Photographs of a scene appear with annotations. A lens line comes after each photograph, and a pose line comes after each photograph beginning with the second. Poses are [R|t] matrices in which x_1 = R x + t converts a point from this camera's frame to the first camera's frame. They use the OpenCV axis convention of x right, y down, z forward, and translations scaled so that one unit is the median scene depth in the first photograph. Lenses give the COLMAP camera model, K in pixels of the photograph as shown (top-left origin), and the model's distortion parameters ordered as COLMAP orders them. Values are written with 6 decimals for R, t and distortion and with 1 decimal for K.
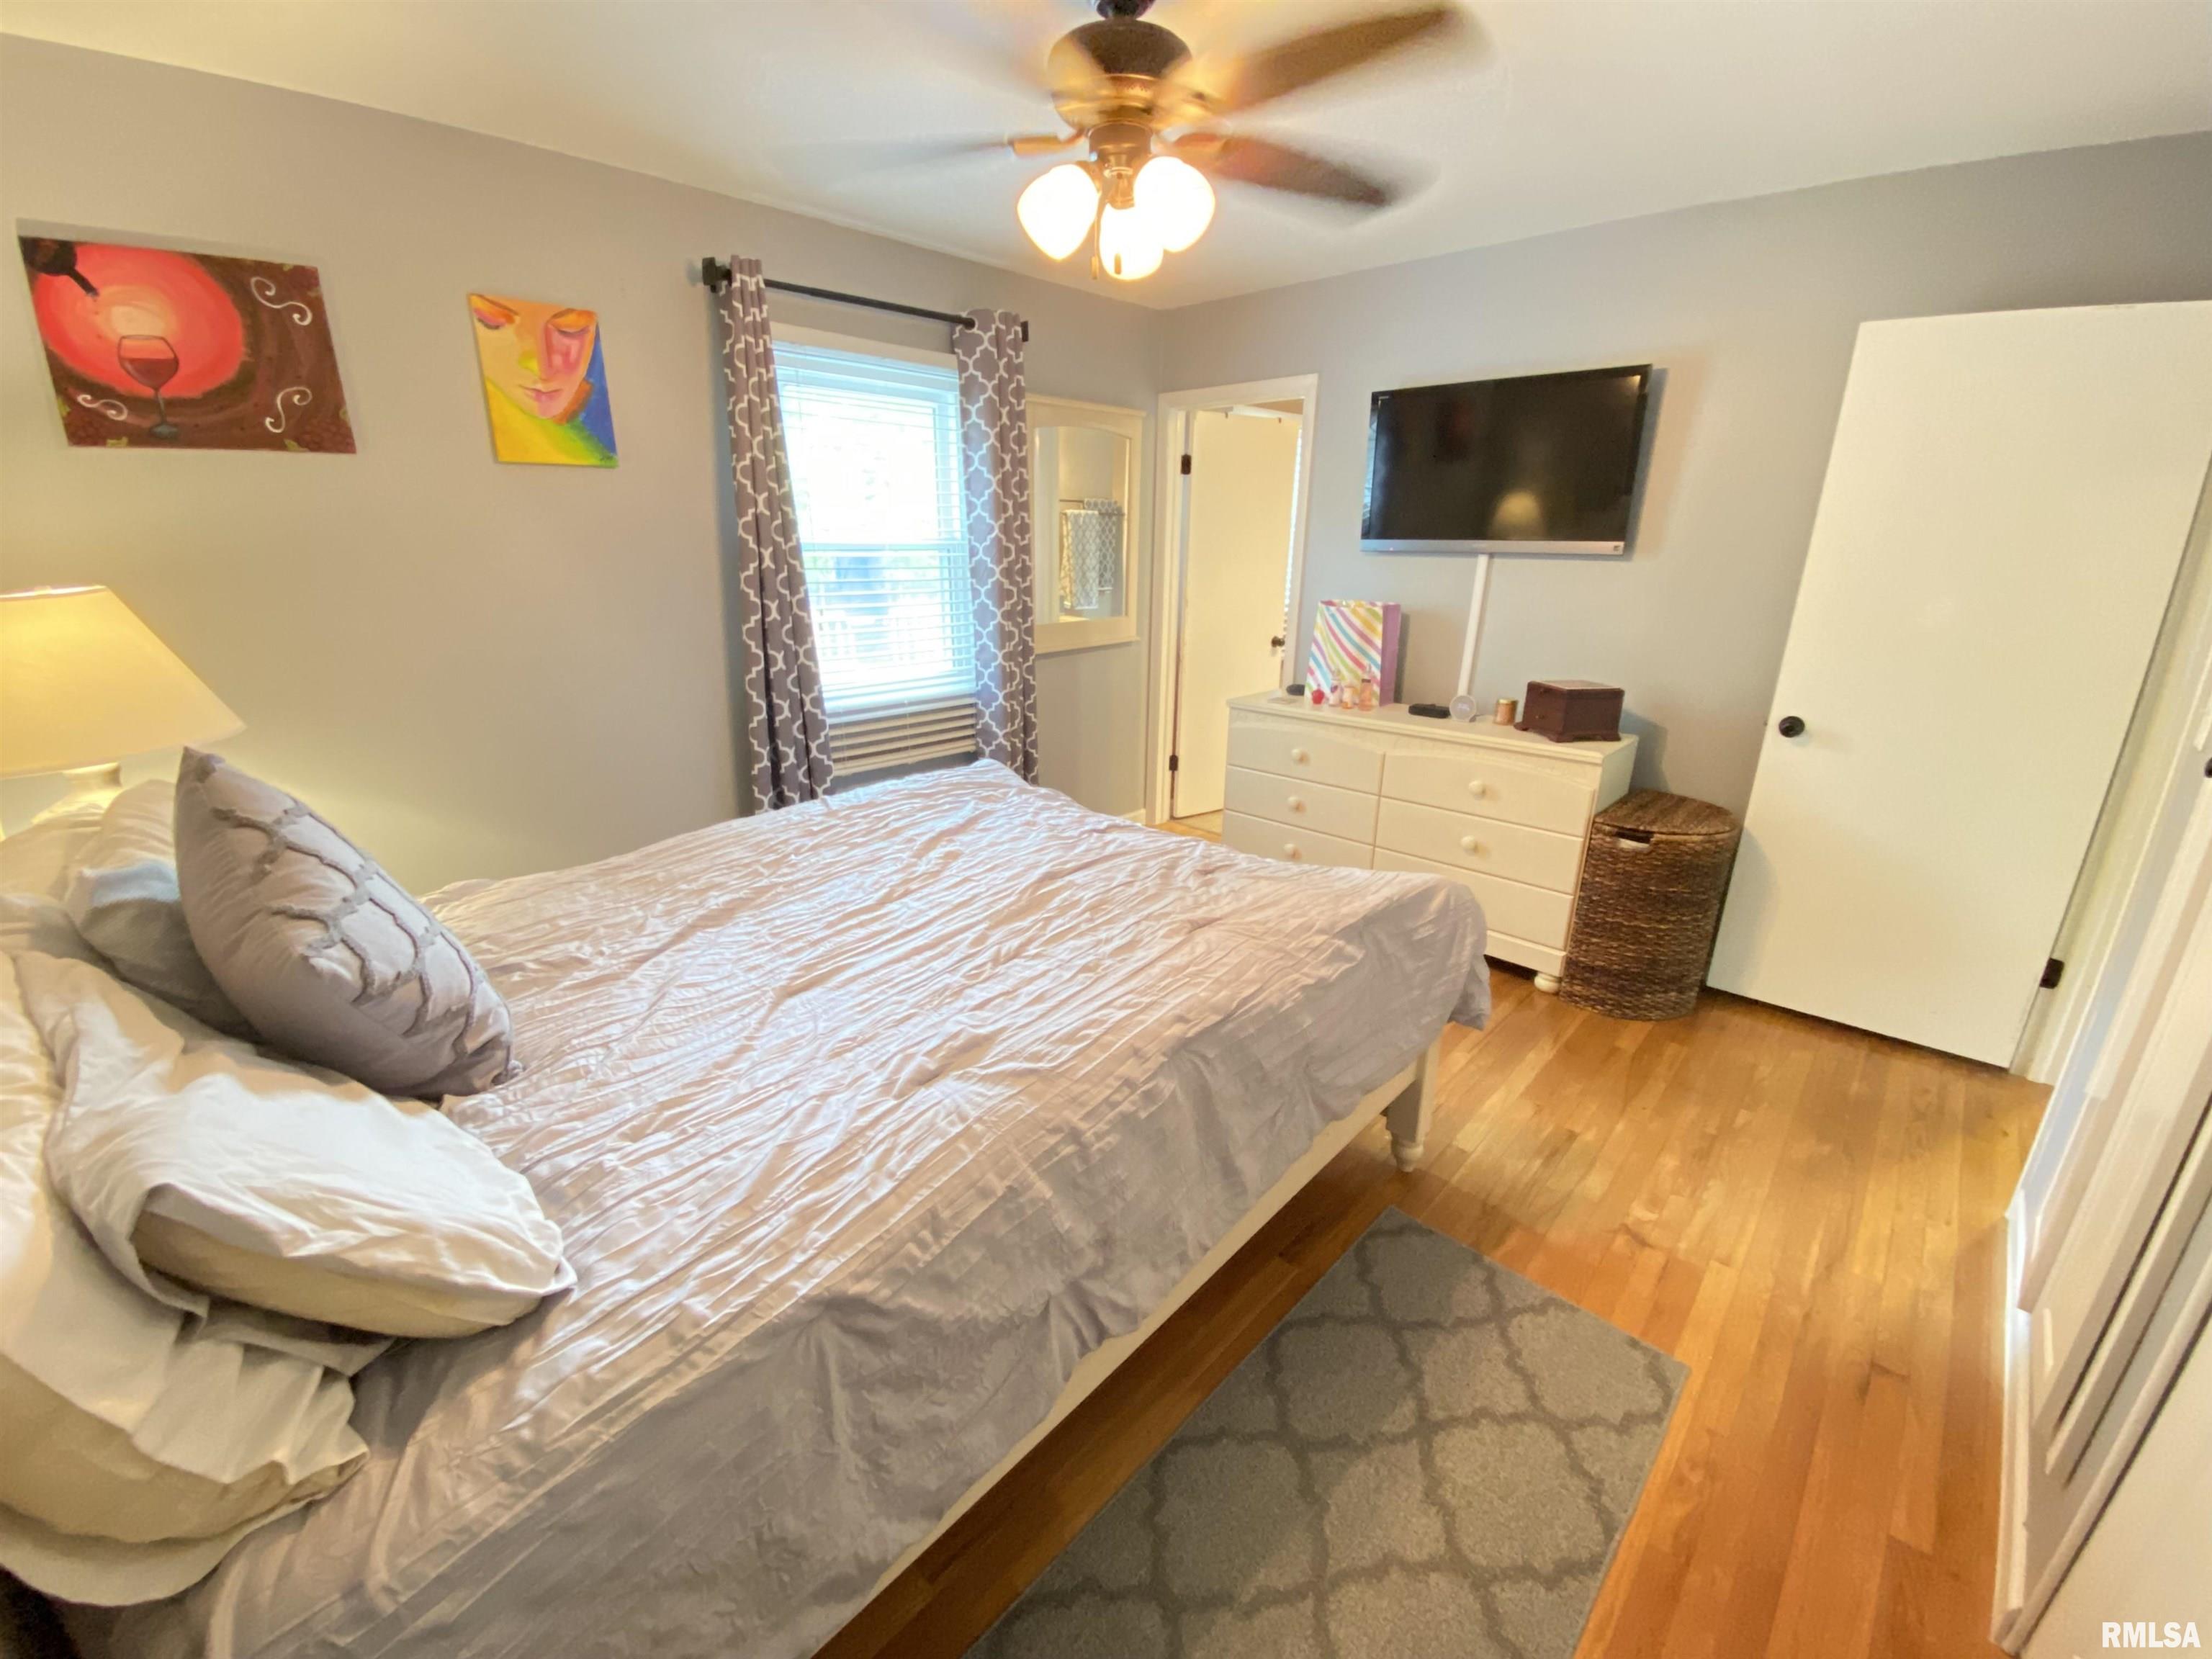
lens RADIAL K [[915.4, 0, 1100.7], [0, 915.4, 818.2], [0, 0, 1]] dist [0.001445, -0.001163]
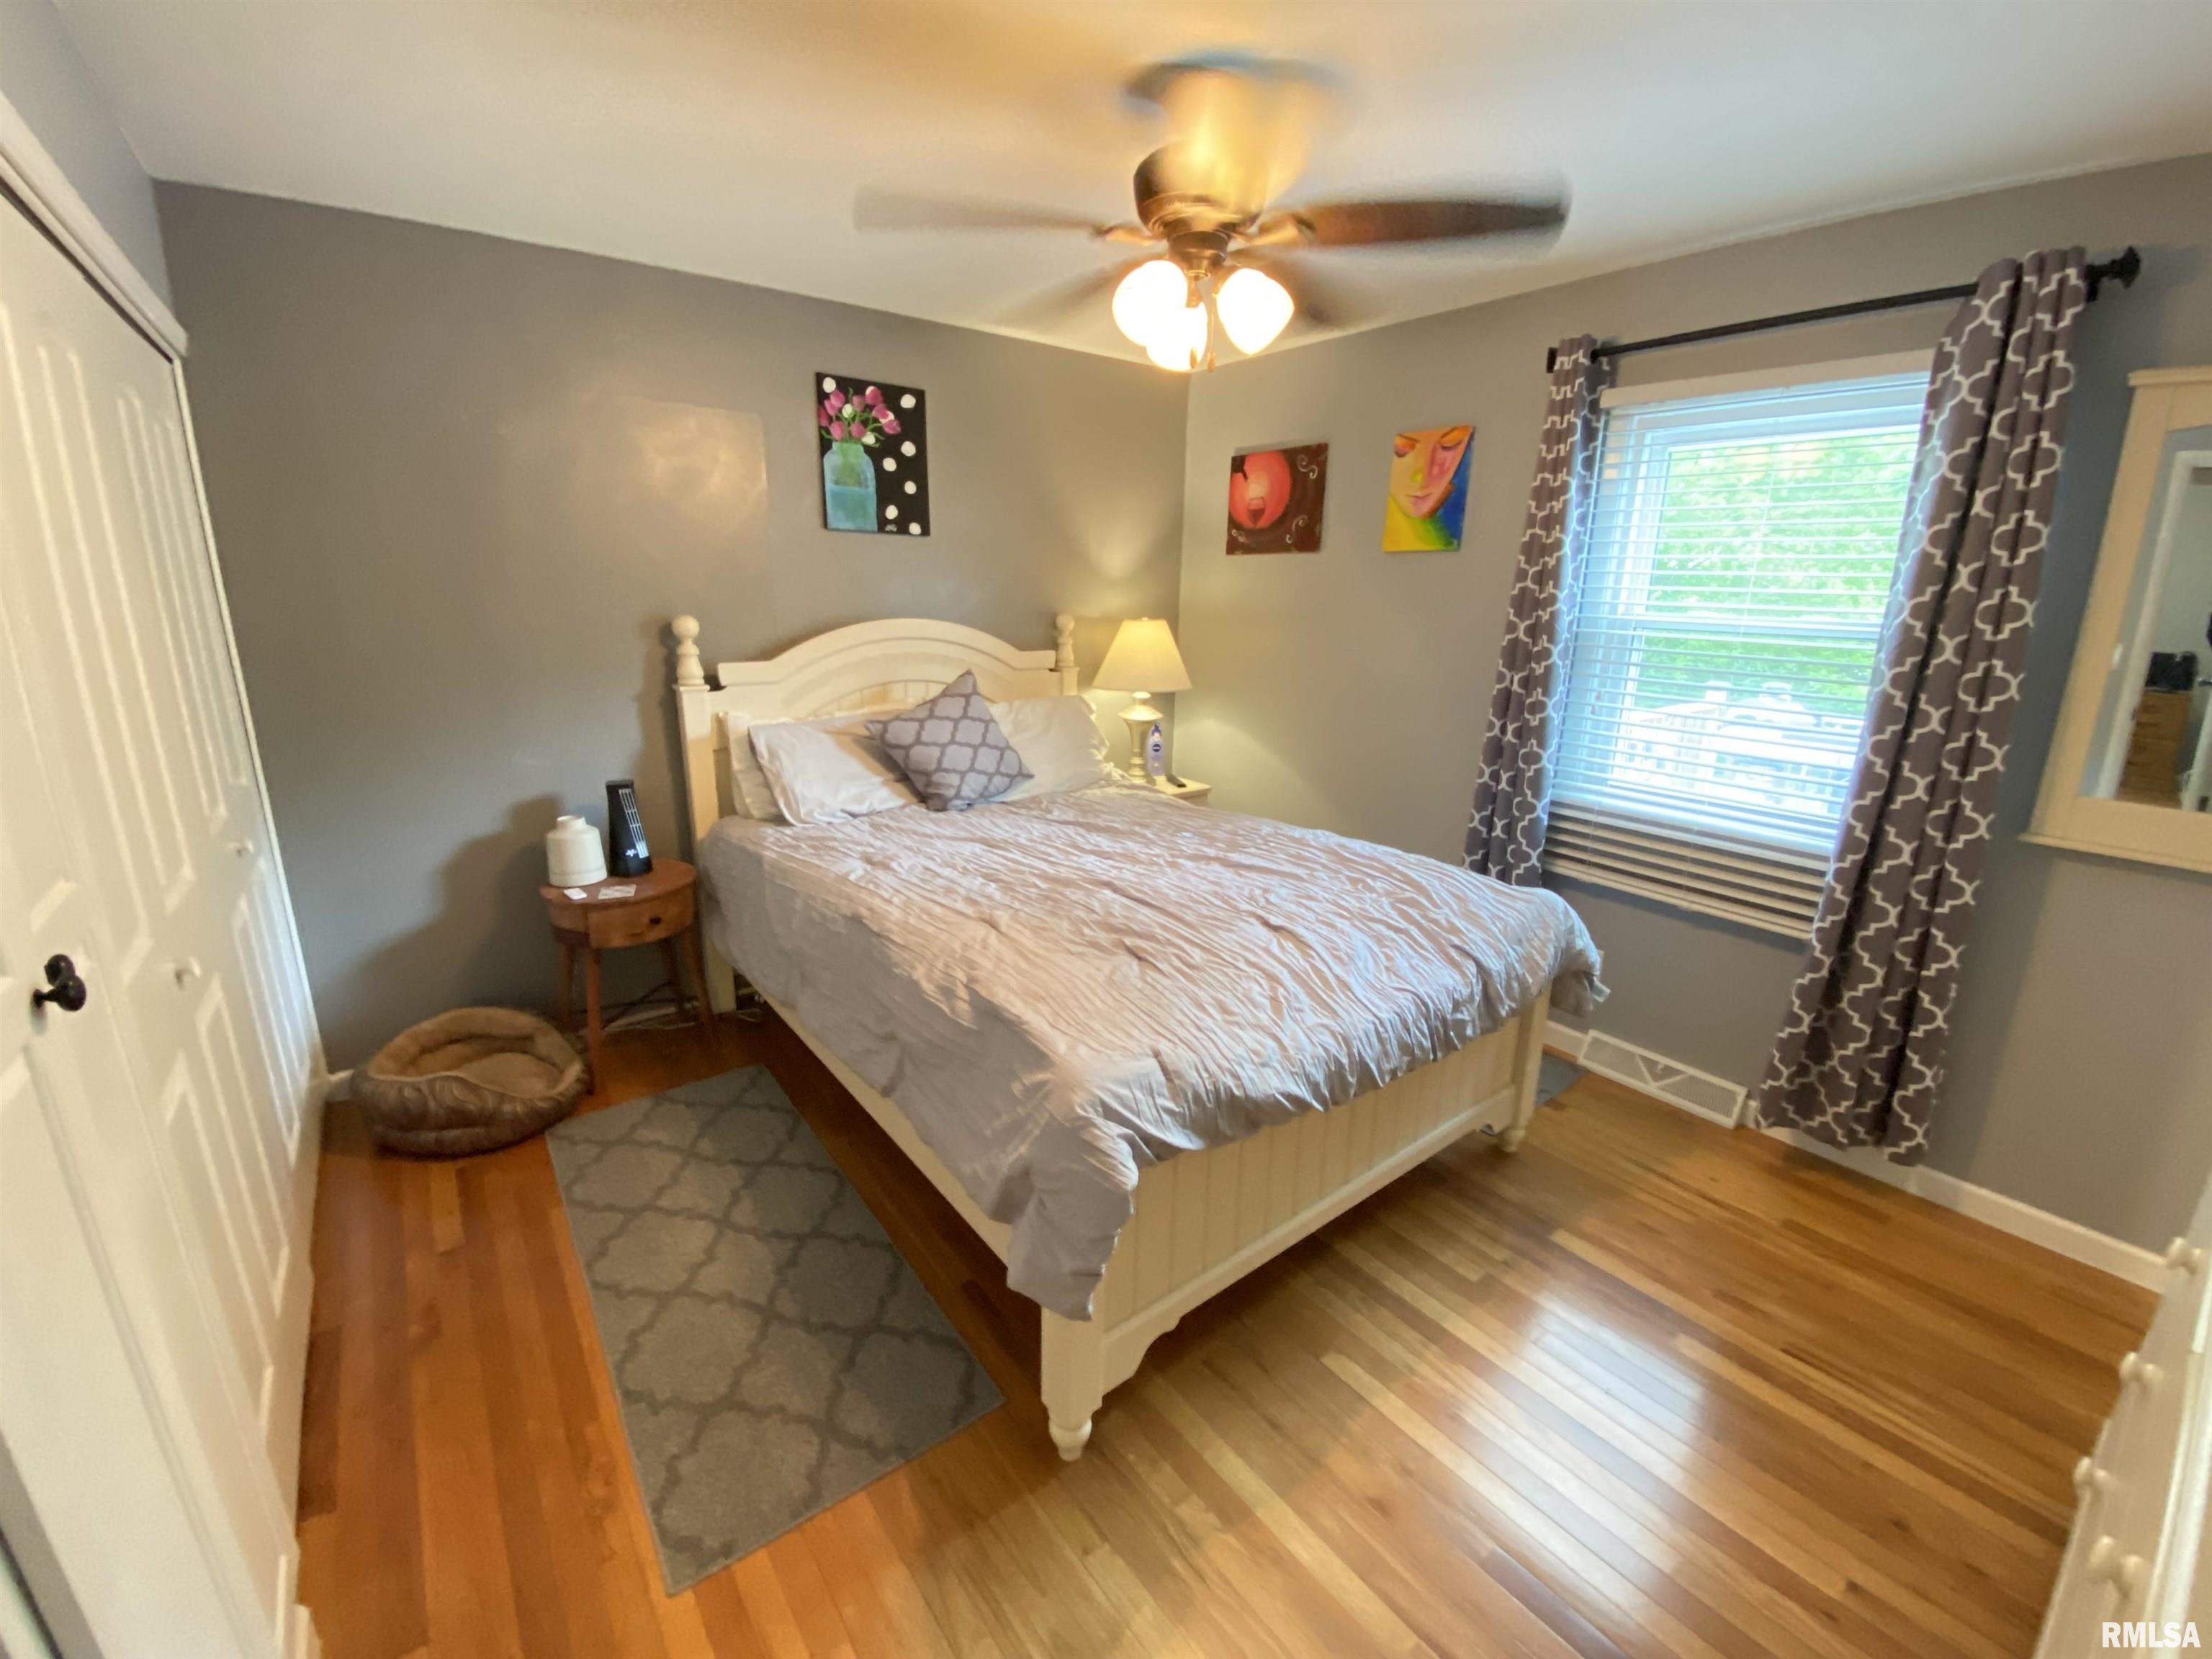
lens RADIAL K [[915.4, 0, 1100.8], [0, 915.4, 836.6], [0, 0, 1]] dist [0.001445, -0.001163]
pose [[-0.161889, 0.259198, -0.952160, 1.050214], [-0.323848, 0.897494, 0.299378, -0.340580], [0.932156, 0.356821, -0.061354, 1.032285]]
